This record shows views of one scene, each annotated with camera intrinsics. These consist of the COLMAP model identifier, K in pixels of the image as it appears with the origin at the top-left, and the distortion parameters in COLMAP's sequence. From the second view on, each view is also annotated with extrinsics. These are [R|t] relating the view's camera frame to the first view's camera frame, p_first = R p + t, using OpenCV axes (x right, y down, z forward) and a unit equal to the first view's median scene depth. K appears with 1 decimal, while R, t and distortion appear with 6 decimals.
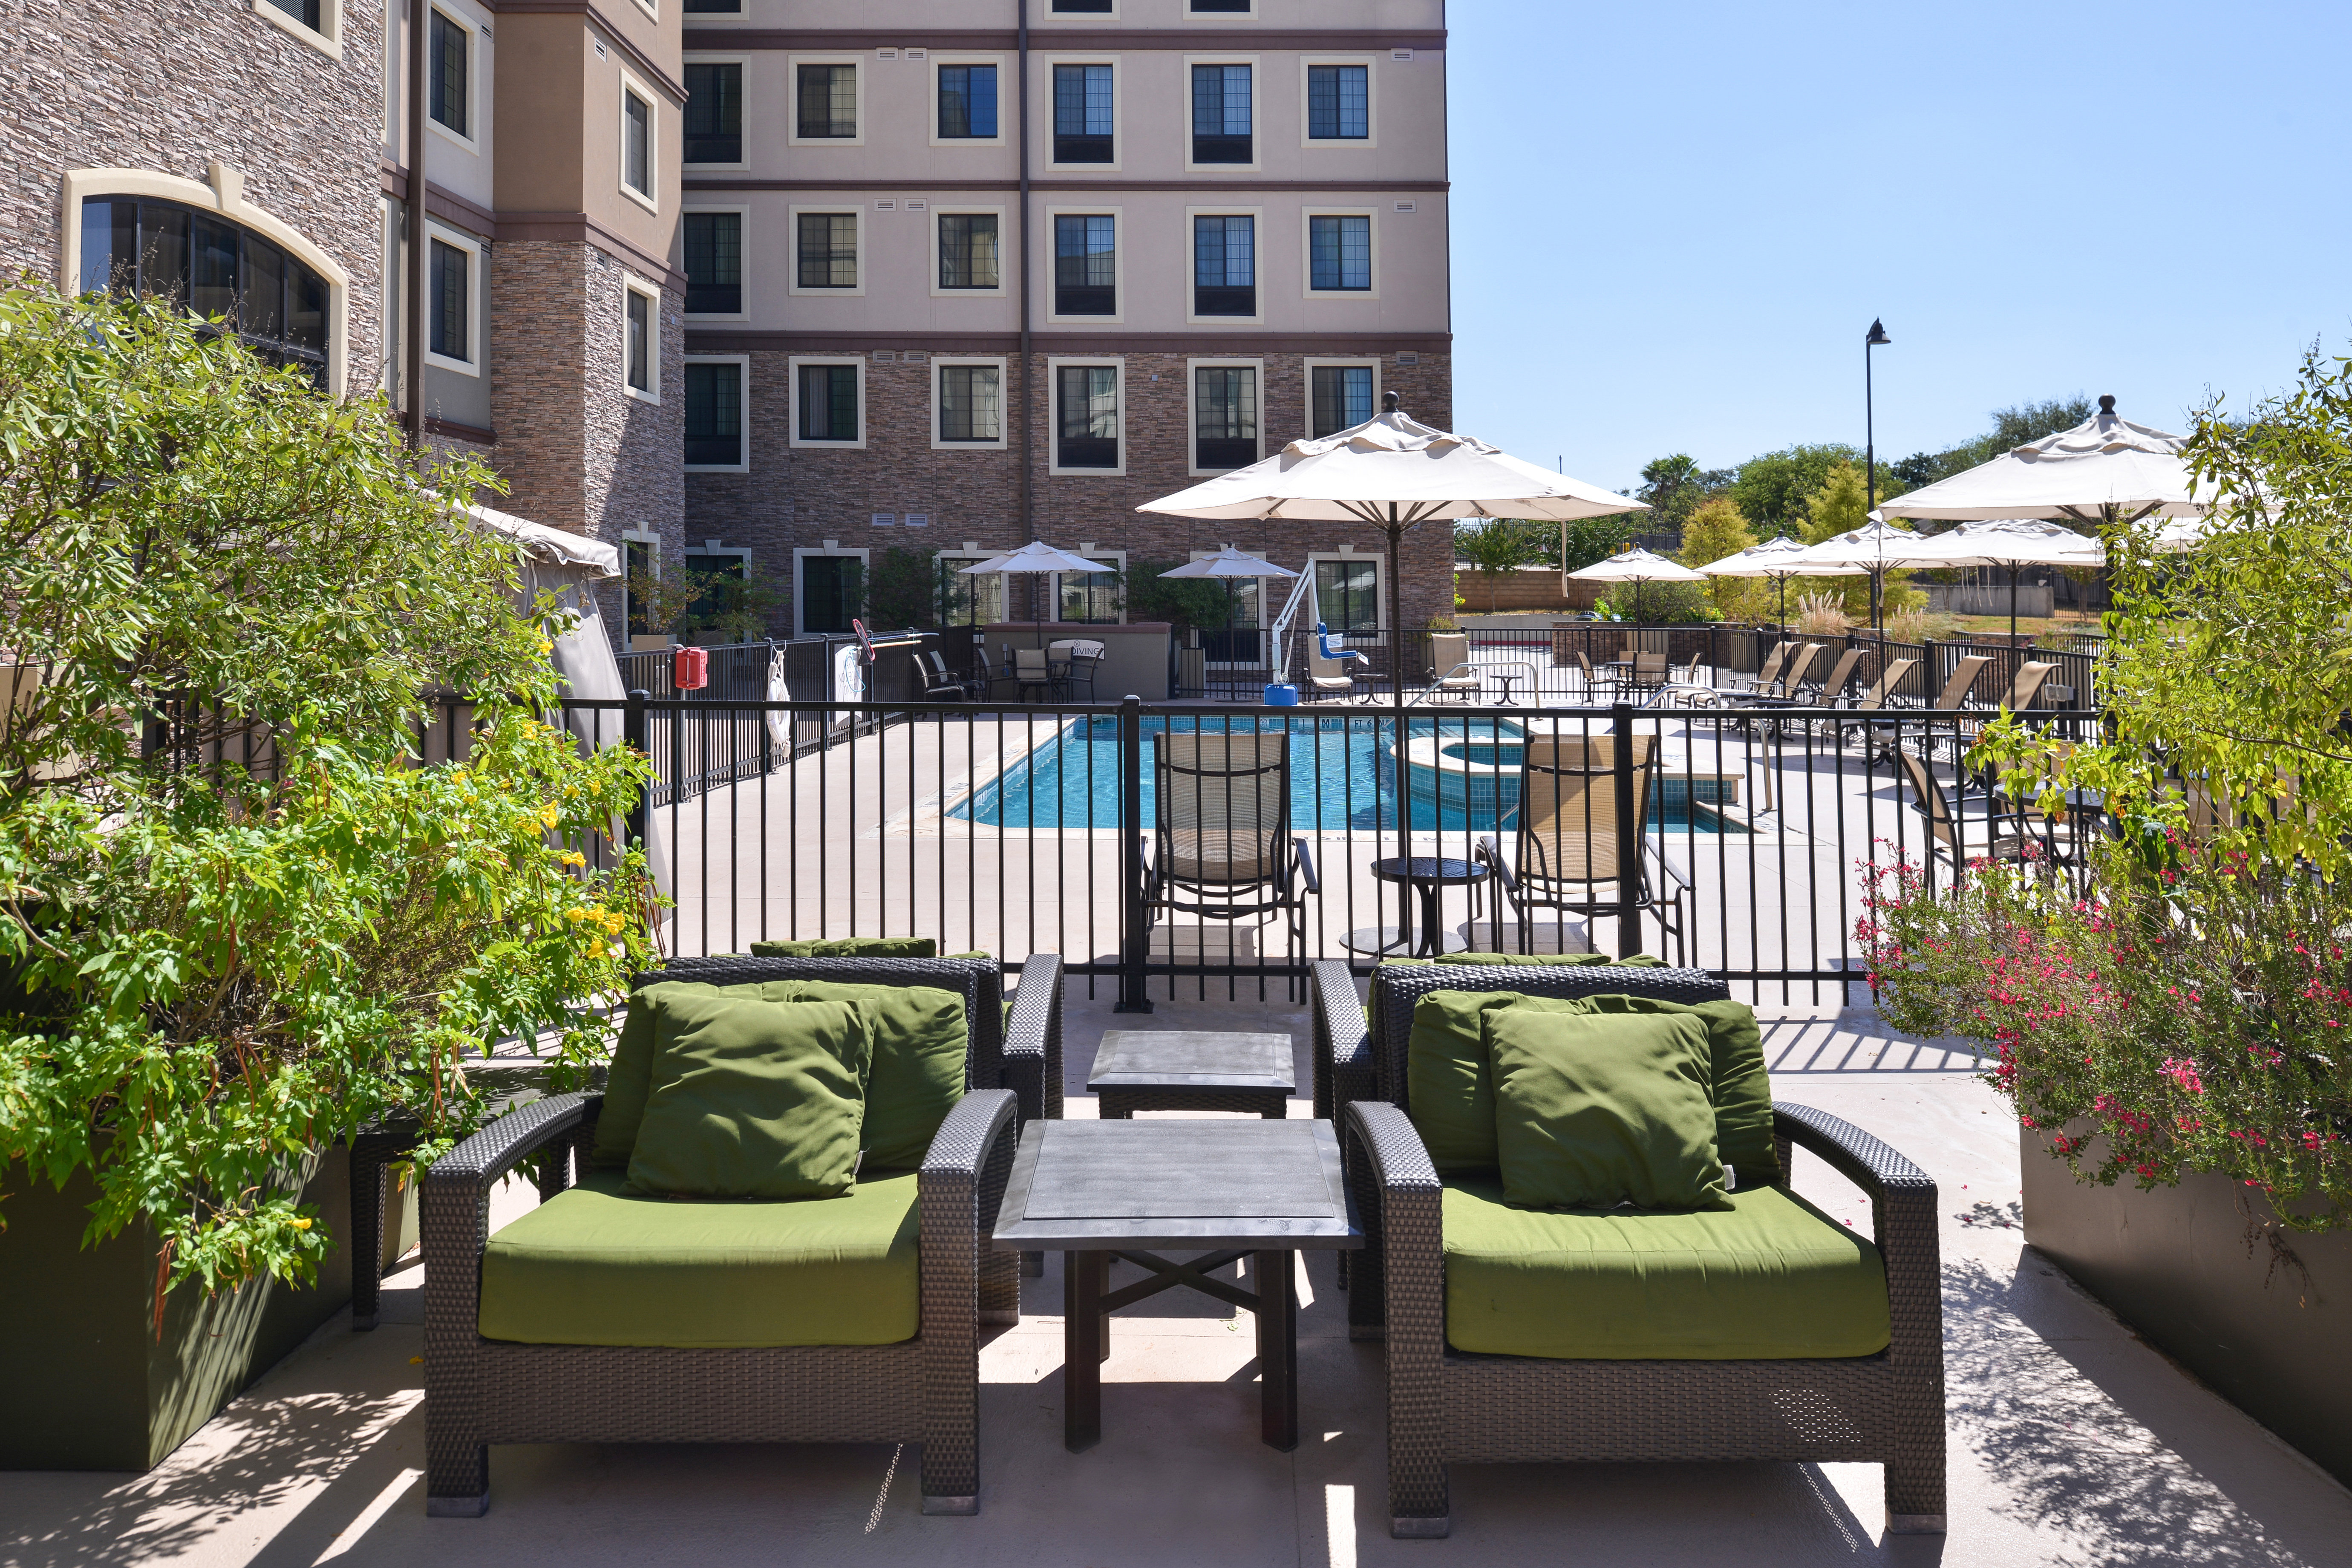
lens RADIAL K [[1624.6, 0, 1248.3], [0, 1624.6, 546.5], [0, 0, 1]] dist [-0.007084, -0.007279]
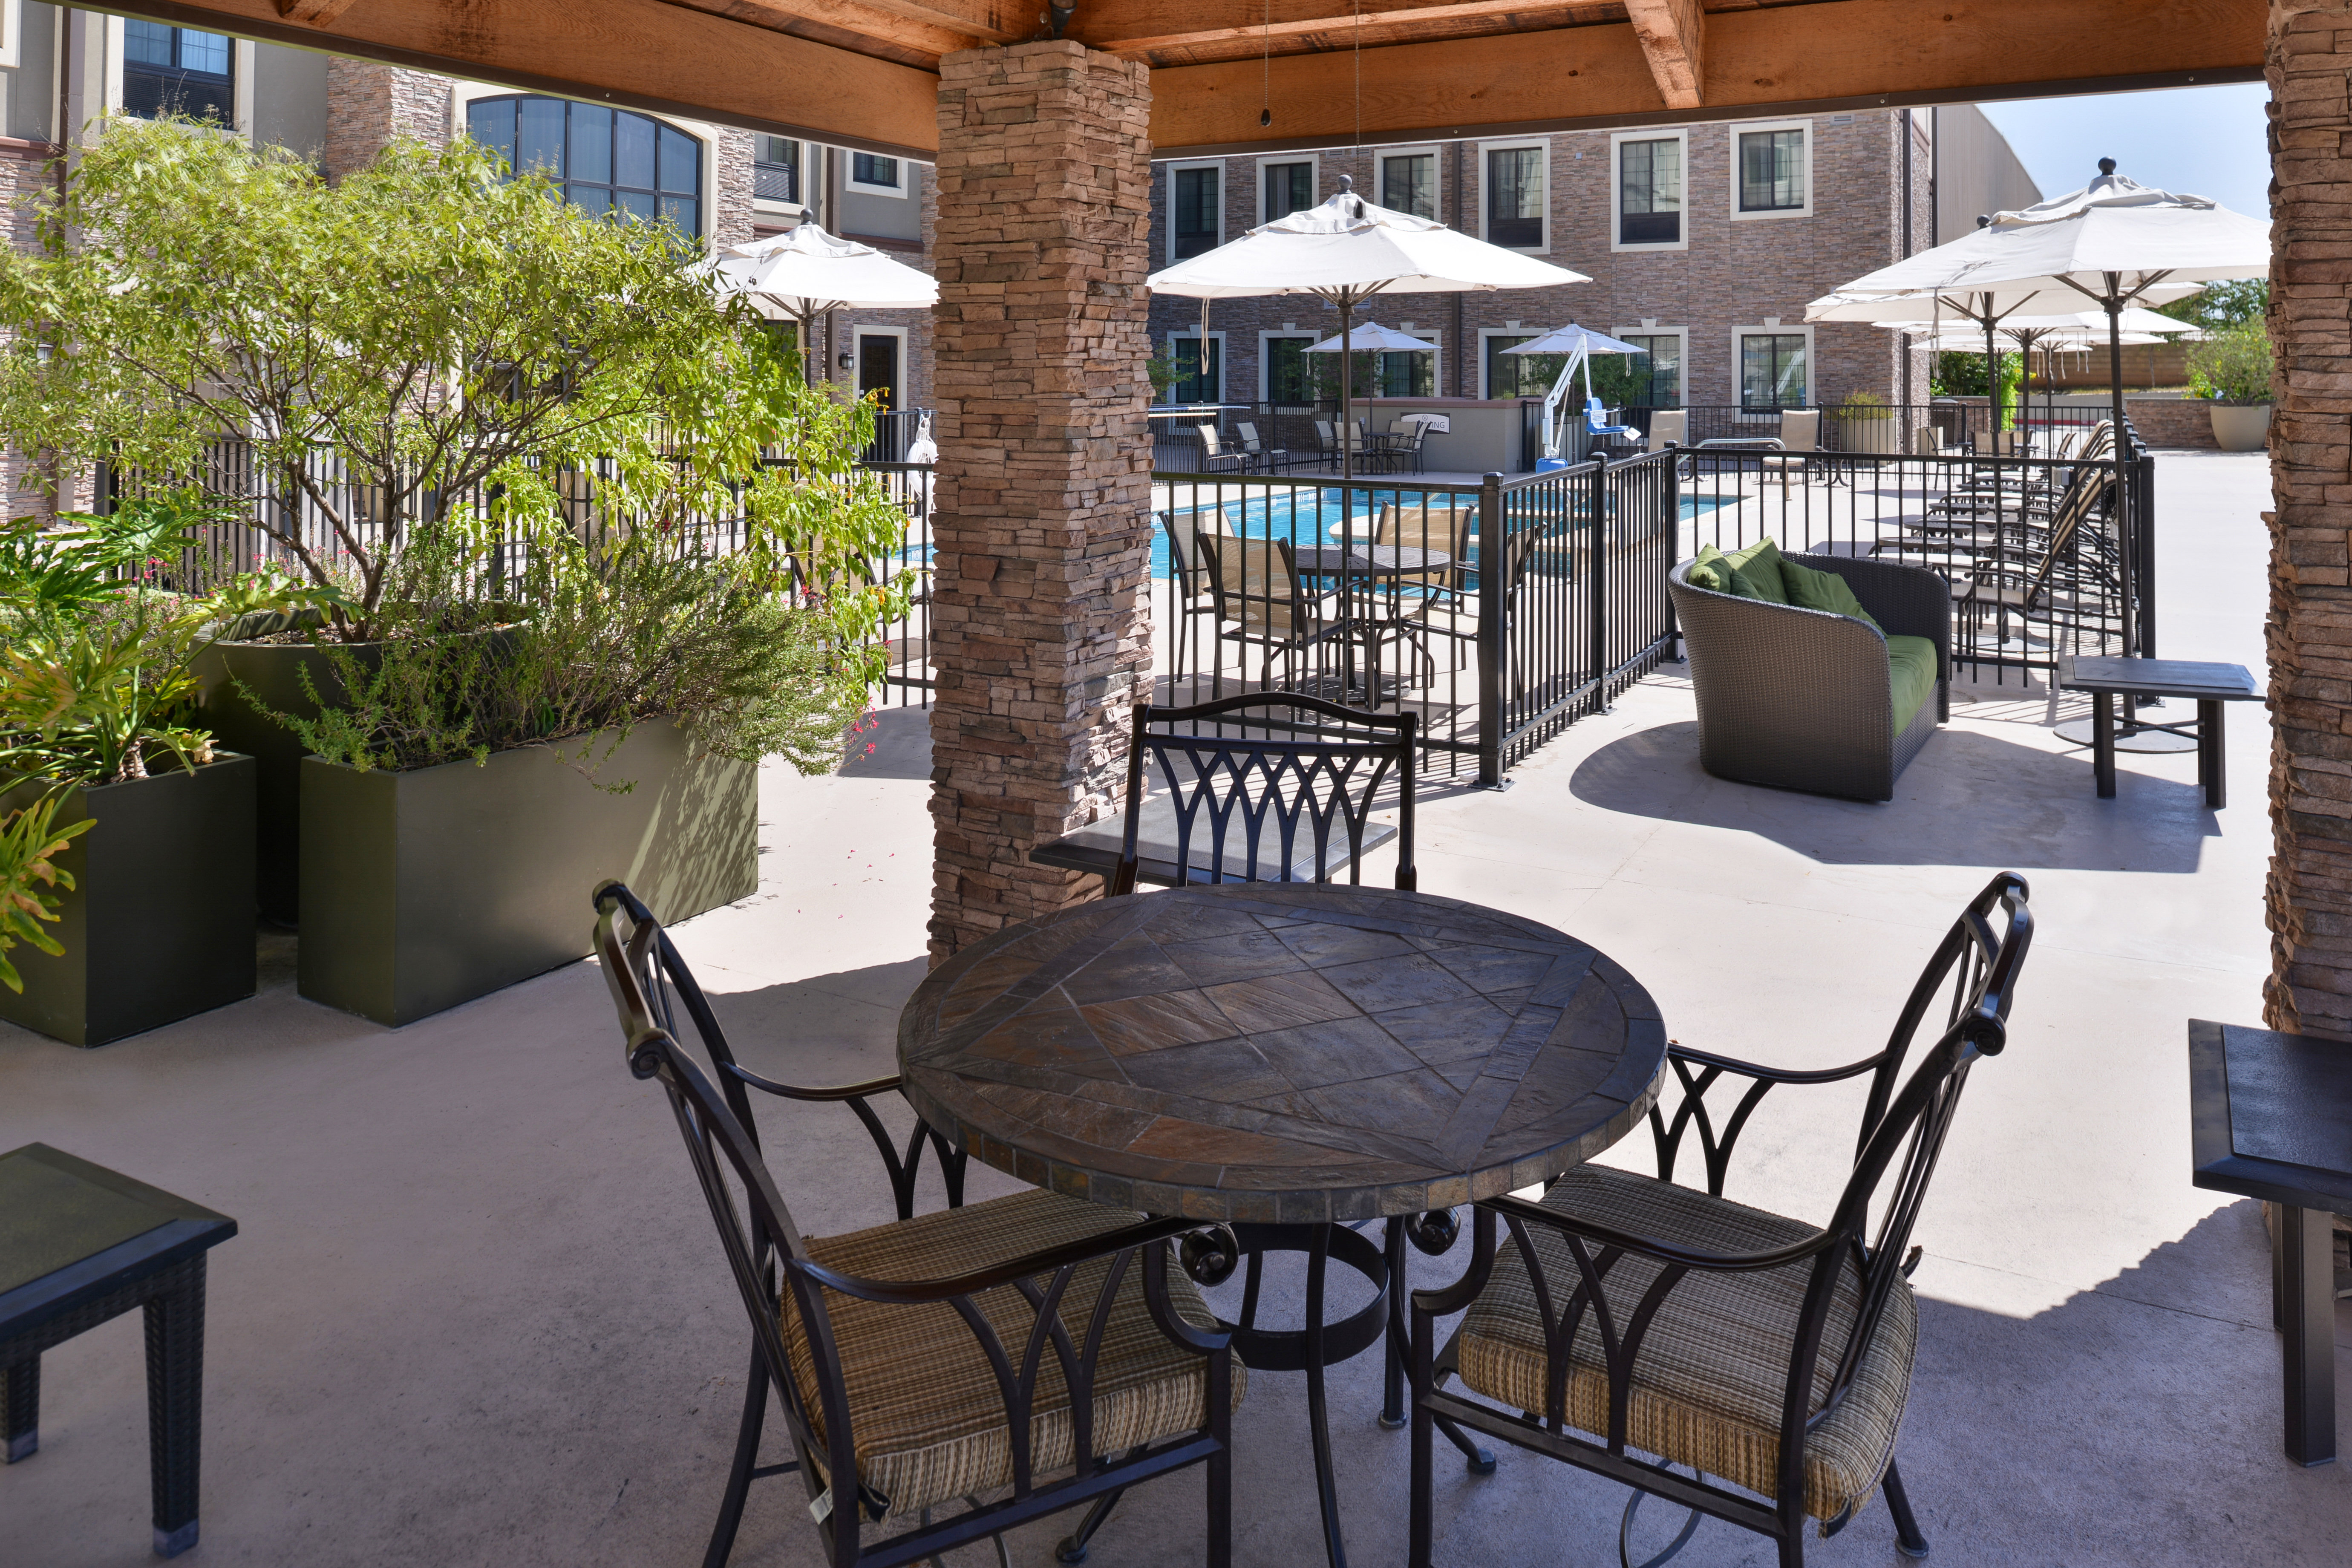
lens RADIAL K [[1624.6, 0, 1271.0], [0, 1624.6, 367.6], [0, 0, 1]] dist [-0.007084, -0.007279]
pose [[0.892101, -0.007304, -0.451778, 0.229793], [0.019420, 0.999565, 0.022188, 0.001593], [0.451419, -0.028568, 0.891855, 0.009719]]
